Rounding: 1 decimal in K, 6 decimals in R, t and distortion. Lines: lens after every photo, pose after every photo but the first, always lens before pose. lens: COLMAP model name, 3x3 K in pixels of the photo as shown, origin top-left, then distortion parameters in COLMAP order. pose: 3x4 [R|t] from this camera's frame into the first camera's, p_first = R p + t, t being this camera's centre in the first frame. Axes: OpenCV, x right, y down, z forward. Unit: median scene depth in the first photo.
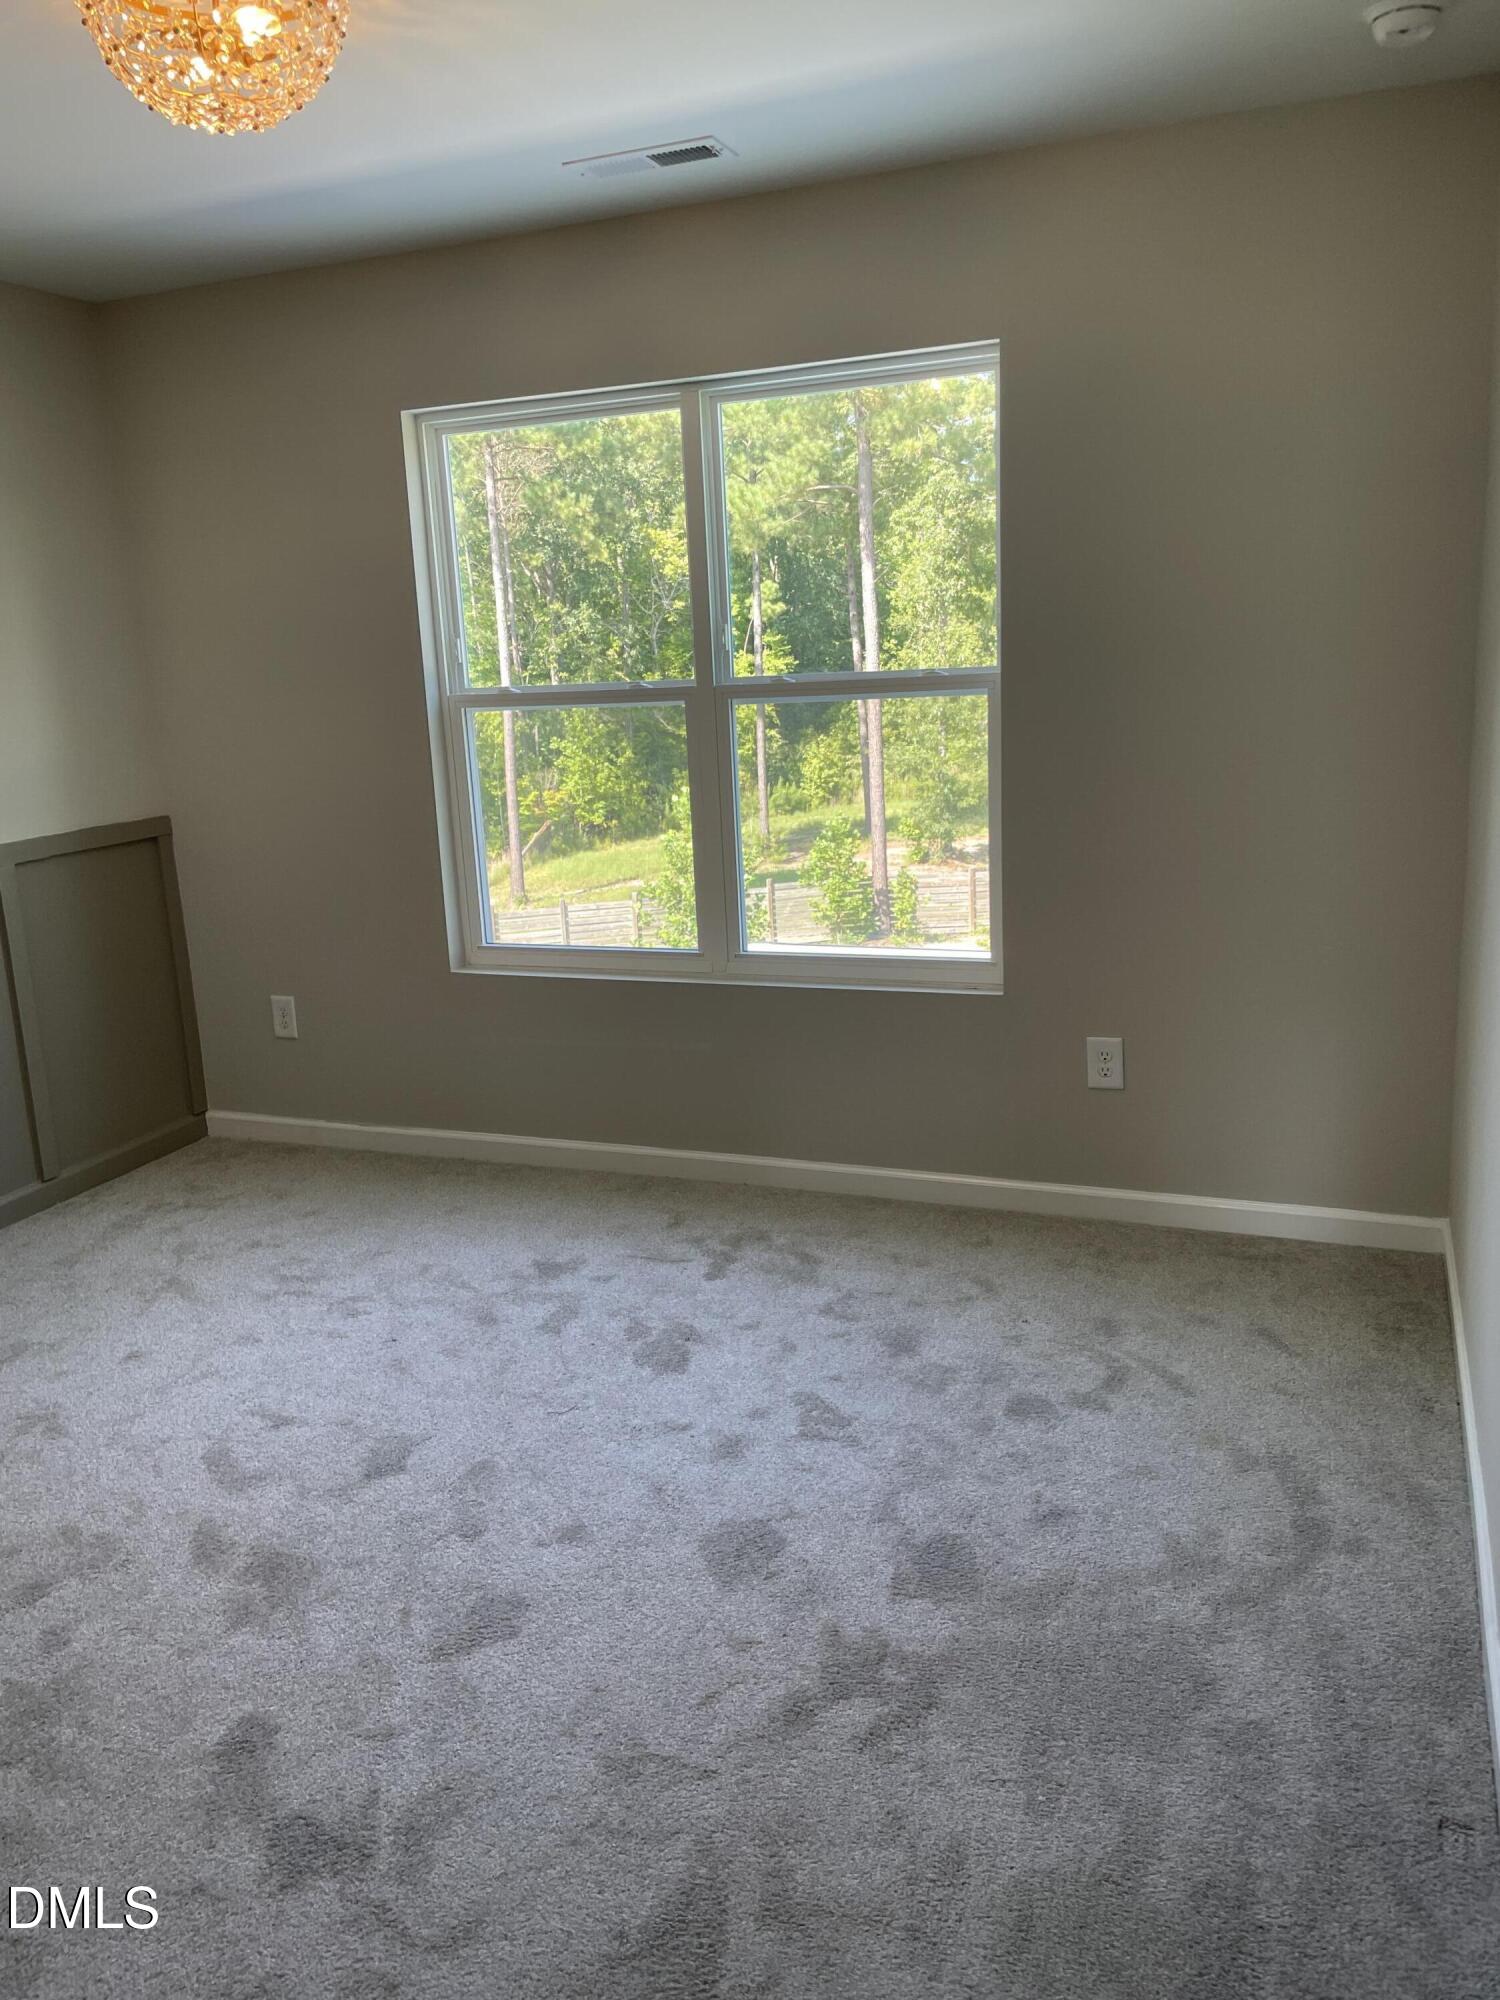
lens RADIAL K [[1523.2, 0, 756.3], [0, 1523.2, 985.9], [0, 0, 1]] dist [0.079140, -0.105811]
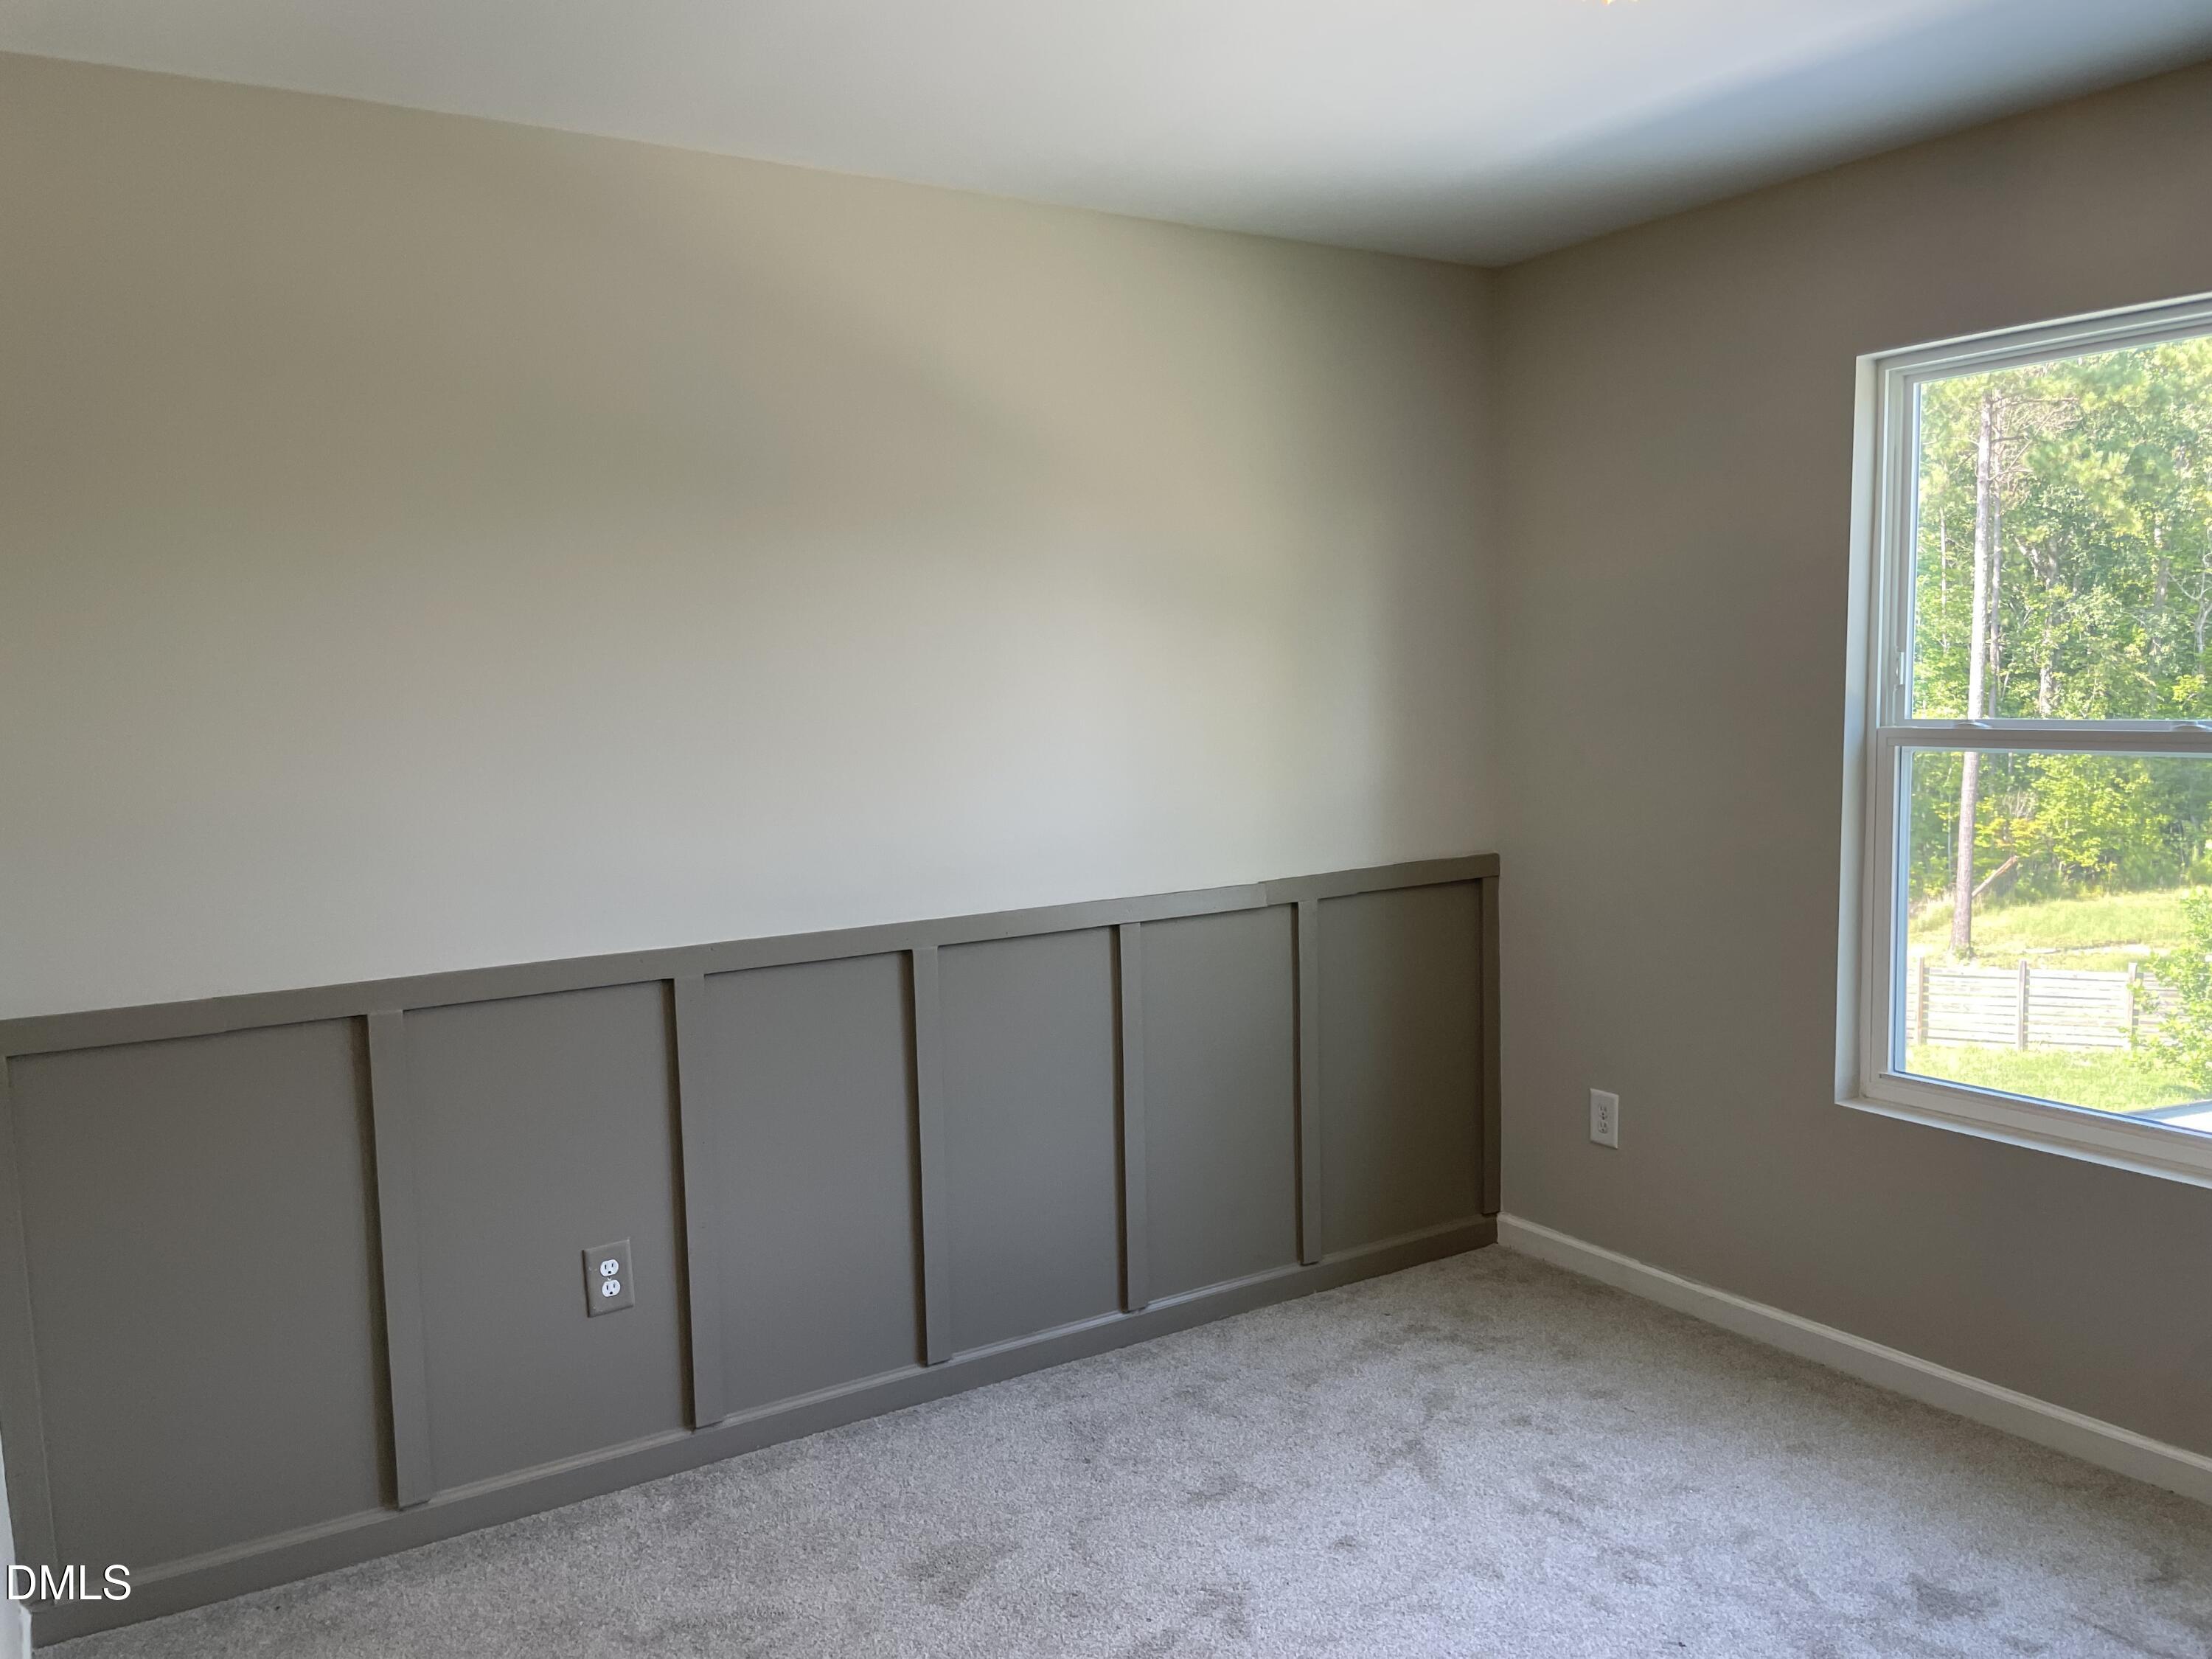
lens RADIAL K [[1684.6, 0, 1086.4], [0, 1684.6, 838.0], [0, 0, 1]] dist [0.079140, -0.105811]
pose [[0.802975, 0.085603, -0.589833, -0.021852], [-0.143289, 0.988333, -0.051629, -0.045520], [0.578532, 0.125973, 0.805873, 0.144336]]
